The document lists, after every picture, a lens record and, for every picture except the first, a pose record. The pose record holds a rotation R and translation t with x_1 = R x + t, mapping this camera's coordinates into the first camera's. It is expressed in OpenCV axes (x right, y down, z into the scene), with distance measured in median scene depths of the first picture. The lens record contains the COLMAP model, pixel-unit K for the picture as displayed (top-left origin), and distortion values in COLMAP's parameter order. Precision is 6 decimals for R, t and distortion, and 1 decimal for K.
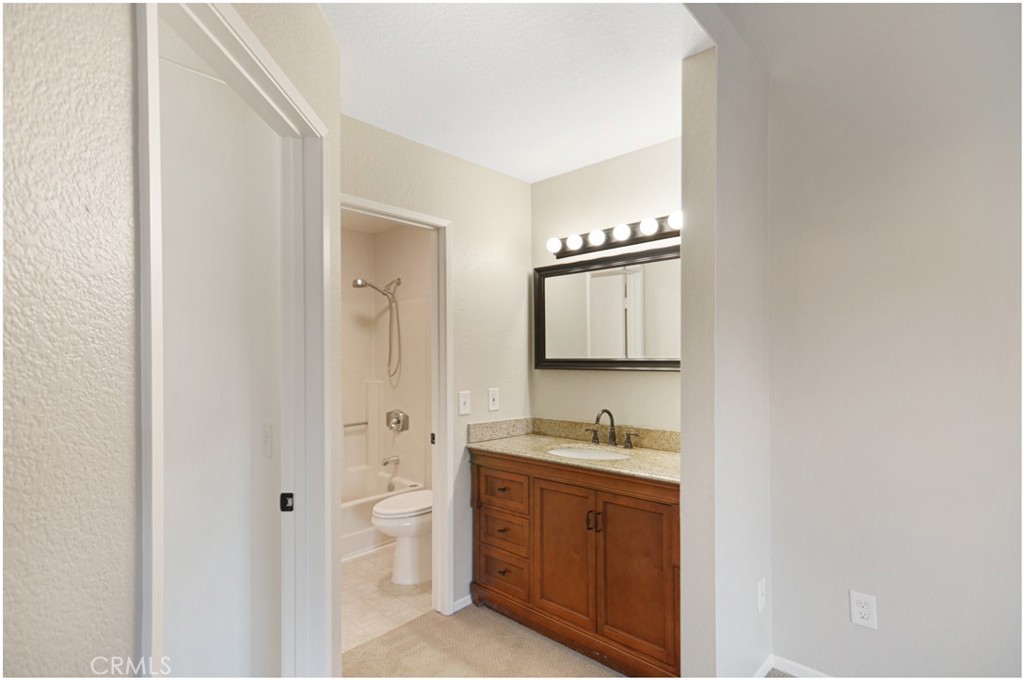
lens RADIAL K [[496.9, 0, 527.6], [0, 496.9, 364.4], [0, 0, 1]] dist [0.050645, 0.000011]
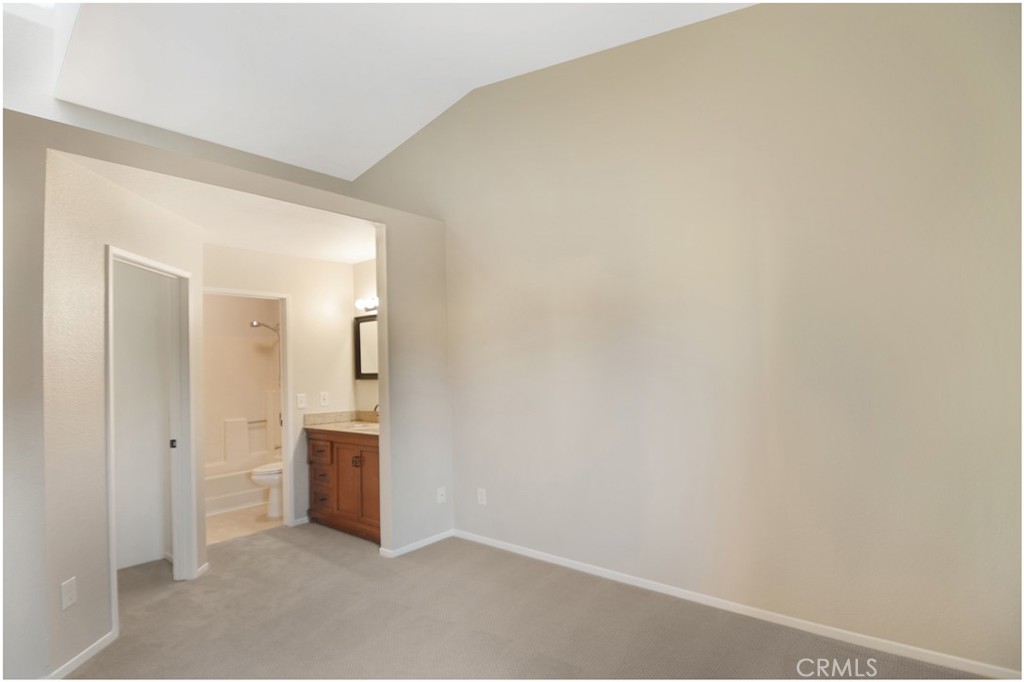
lens RADIAL K [[504.7, 0, 512.2], [0, 504.7, 359.2], [0, 0, 1]] dist [0.025539, -0.000091]
pose [[0.999360, -0.024610, 0.025972, 0.475223], [0.025310, 0.999316, -0.026965, -0.000431], [-0.025290, 0.027605, 0.999299, -0.637354]]
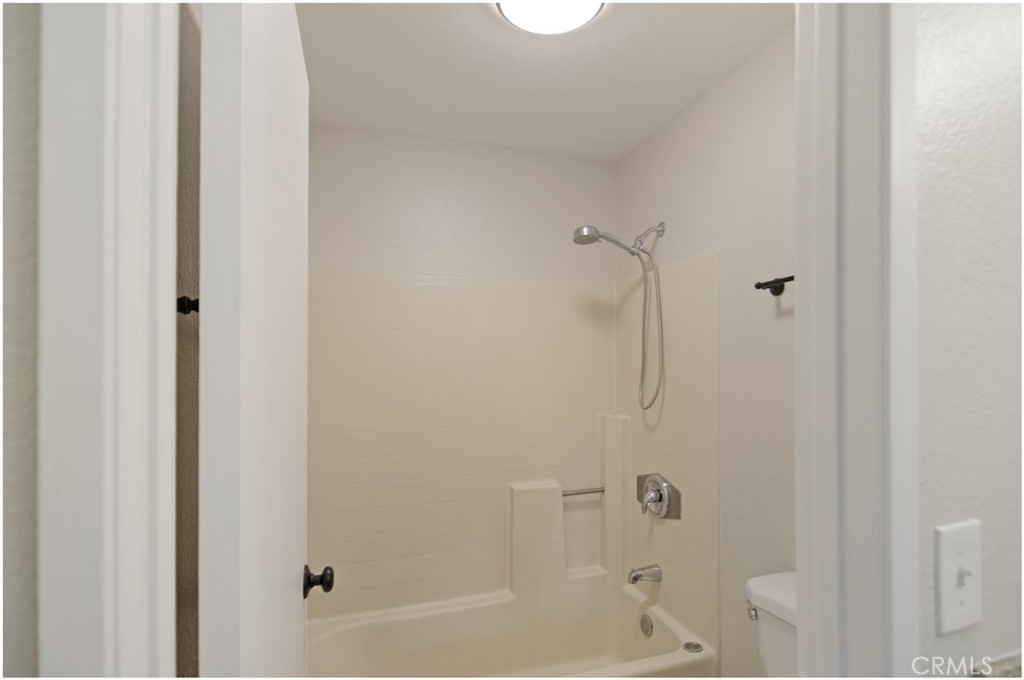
lens RADIAL K [[504.7, 0, 512.2], [0, 504.7, 358.2], [0, 0, 1]] dist [0.025539, -0.000091]
pose [[0.861336, -0.000121, -0.508036, -0.168225], [-0.005642, 0.999936, -0.009804, -0.034053], [0.508005, 0.011311, 0.861280, 0.636775]]
